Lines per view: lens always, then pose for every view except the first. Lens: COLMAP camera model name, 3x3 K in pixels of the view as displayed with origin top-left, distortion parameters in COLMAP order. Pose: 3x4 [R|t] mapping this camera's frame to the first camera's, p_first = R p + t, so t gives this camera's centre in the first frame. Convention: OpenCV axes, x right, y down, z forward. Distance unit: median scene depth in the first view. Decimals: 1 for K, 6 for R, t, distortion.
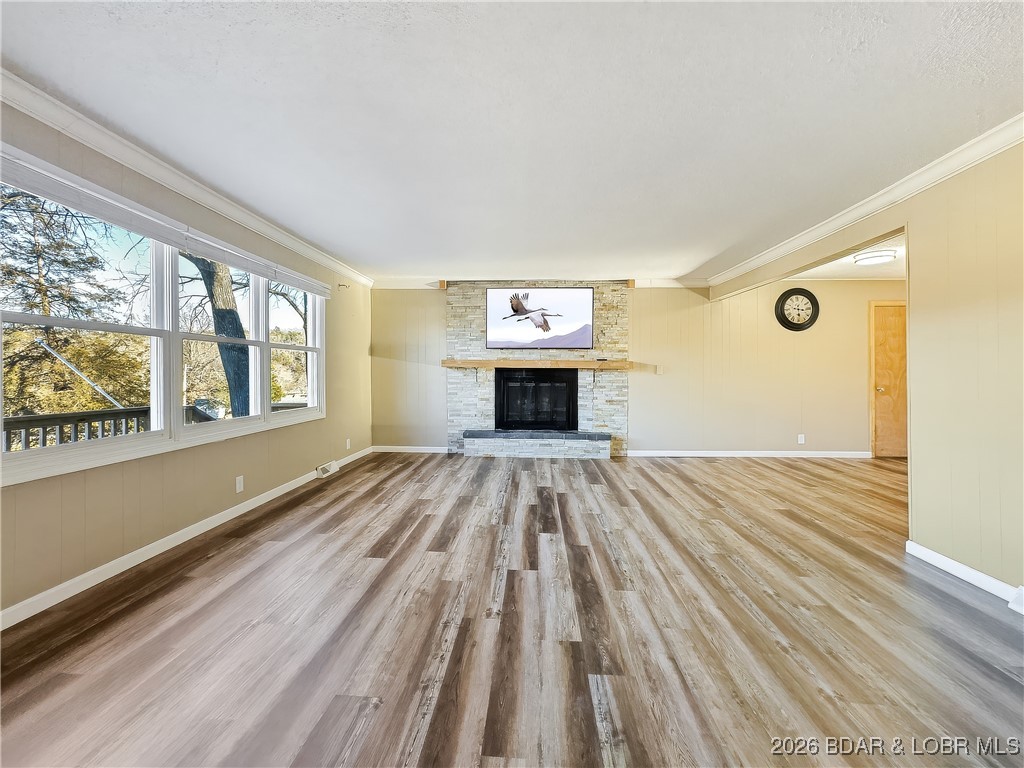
lens RADIAL K [[415.8, 0, 509.8], [0, 415.8, 375.1], [0, 0, 1]] dist [-0.038838, 0.016148]
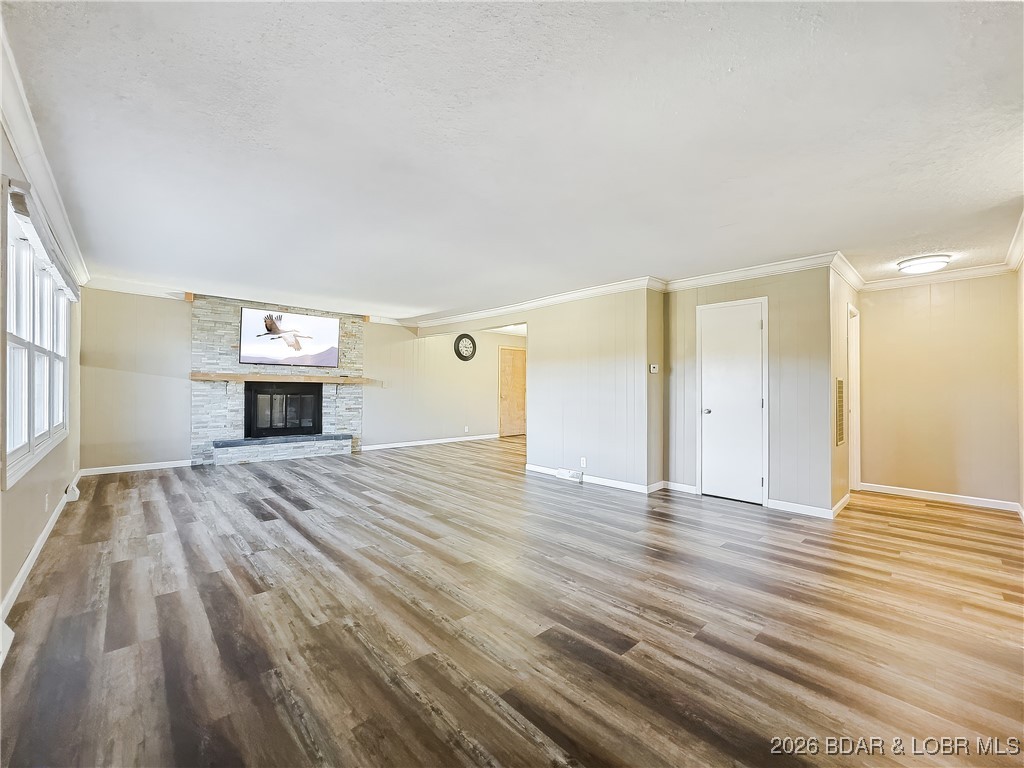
lens RADIAL K [[415.8, 0, 509.8], [0, 415.8, 375.1], [0, 0, 1]] dist [-0.038838, 0.016148]
pose [[0.690551, 0.026369, 0.722803, -0.338354], [-0.003654, 0.999450, -0.032971, -0.000149], [-0.723274, 0.020127, 0.690267, -0.233642]]
